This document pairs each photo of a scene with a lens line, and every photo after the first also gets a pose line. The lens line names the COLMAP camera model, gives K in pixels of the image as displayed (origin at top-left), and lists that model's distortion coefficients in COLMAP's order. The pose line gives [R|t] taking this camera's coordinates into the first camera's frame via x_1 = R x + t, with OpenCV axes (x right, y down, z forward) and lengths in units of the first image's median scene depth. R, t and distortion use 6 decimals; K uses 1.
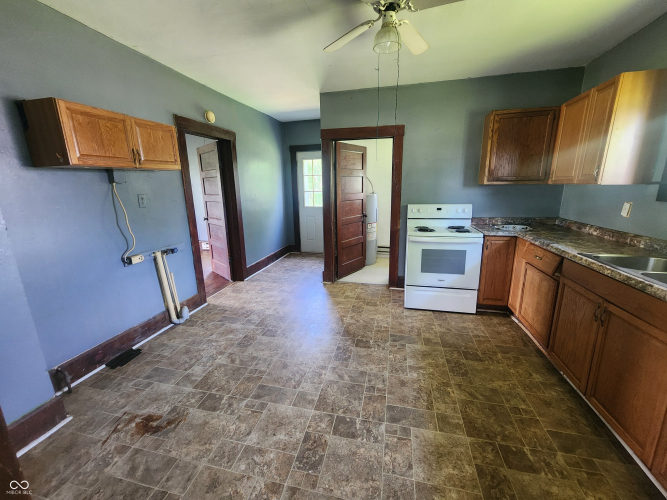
lens RADIAL K [[275.1, 0, 331.2], [0, 275.1, 250.8], [0, 0, 1]] dist [0.001559, 0.000284]
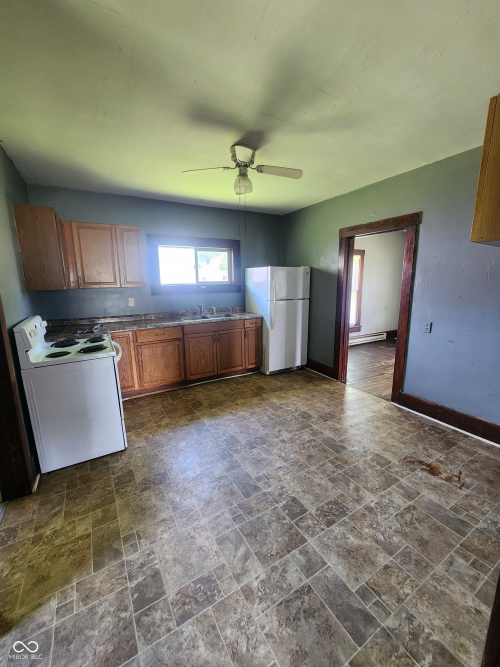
lens RADIAL K [[275.1, 0, 248.9], [0, 275.1, 333.7], [0, 0, 1]] dist [0.001559, 0.000284]
pose [[-0.692210, -0.115853, 0.712337, -0.722422], [0.187340, 0.924352, 0.332381, -0.422001], [-0.696957, 0.363526, -0.618142, 1.688622]]
